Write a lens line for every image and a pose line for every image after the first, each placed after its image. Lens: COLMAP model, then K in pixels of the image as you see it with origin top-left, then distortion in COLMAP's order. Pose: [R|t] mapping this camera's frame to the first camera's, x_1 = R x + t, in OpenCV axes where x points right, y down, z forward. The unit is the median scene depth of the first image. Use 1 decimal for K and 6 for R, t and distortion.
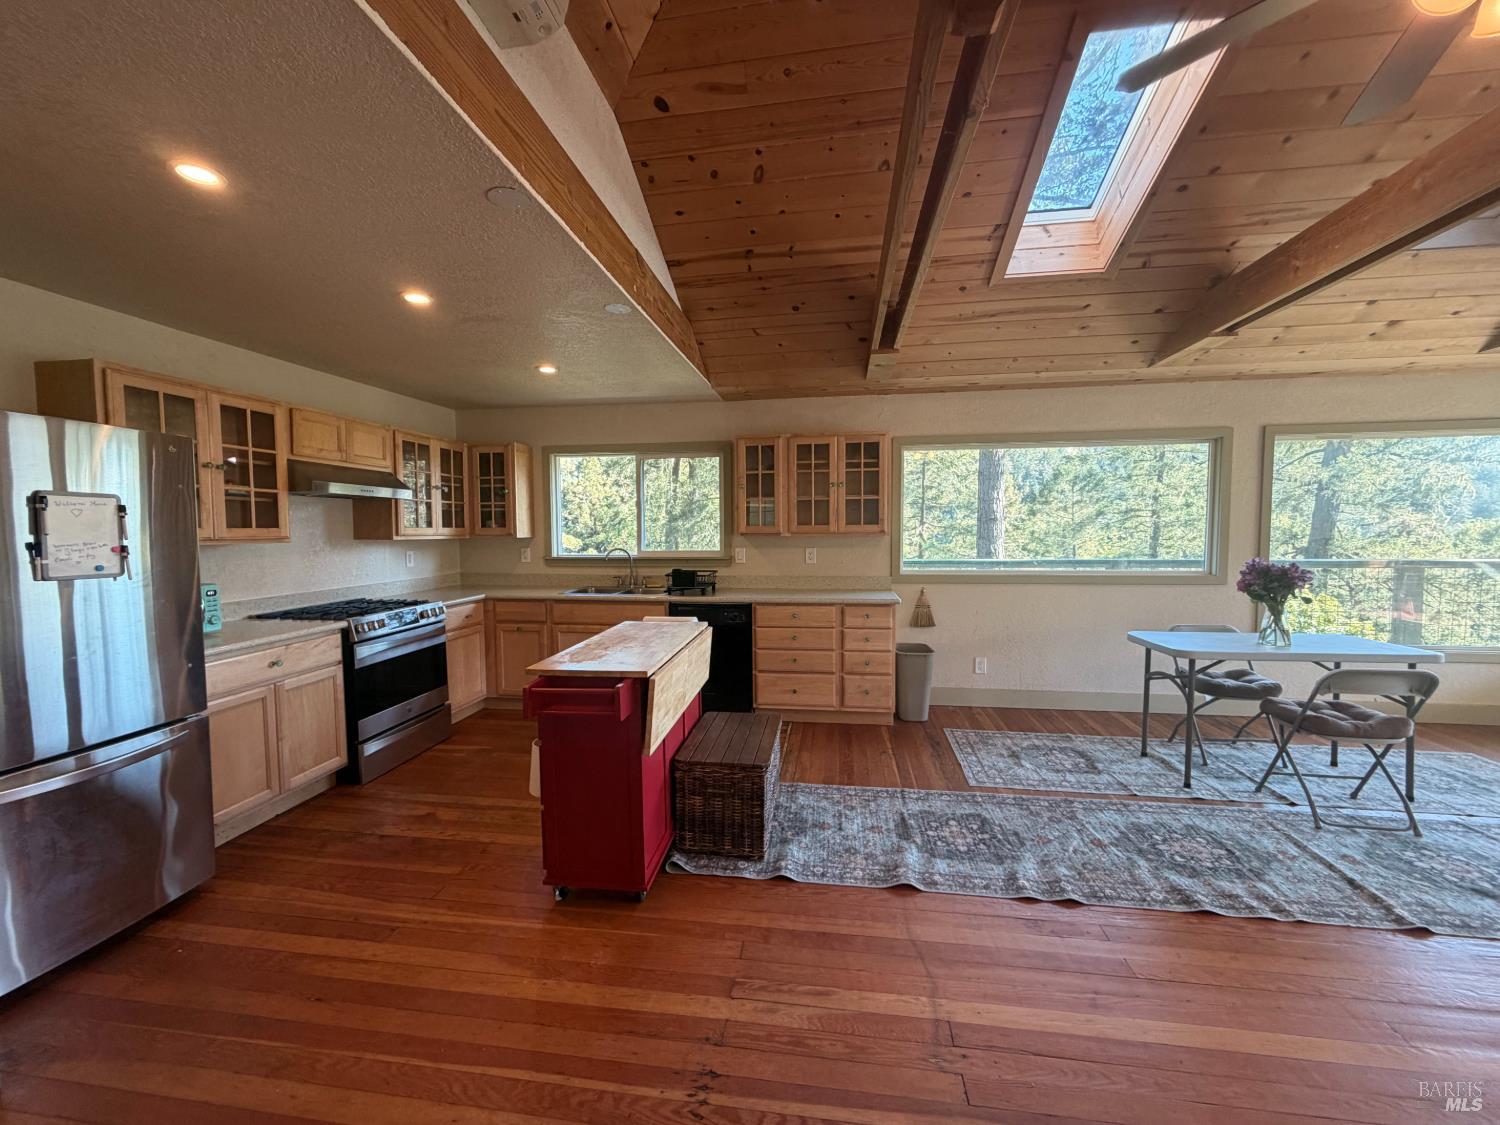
lens RADIAL K [[597.8, 0, 746.6], [0, 597.8, 562.0], [0, 0, 1]] dist [0.001189, 0.000013]
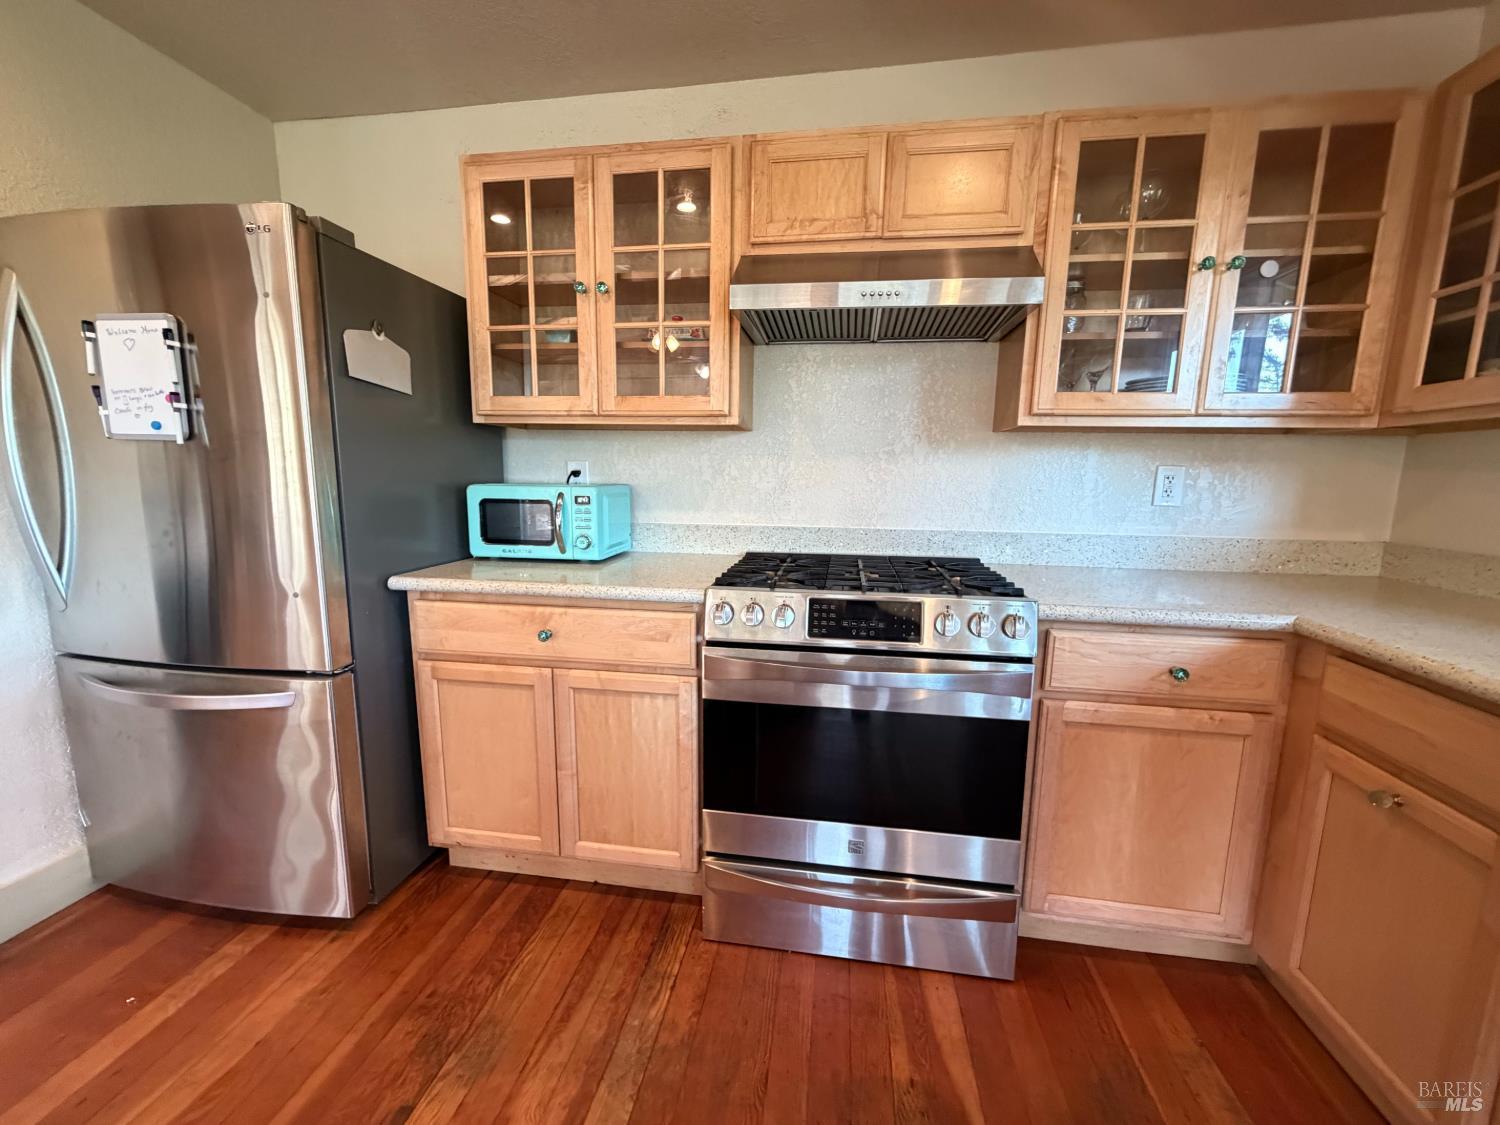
lens RADIAL K [[597.8, 0, 745.2], [0, 597.8, 560.1], [0, 0, 1]] dist [0.001189, 0.000013]
pose [[-0.010963, 0.150770, -0.988508, -0.204288], [-0.073475, 0.985774, 0.151168, 0.005146], [0.997237, 0.074288, 0.000271, 0.932720]]
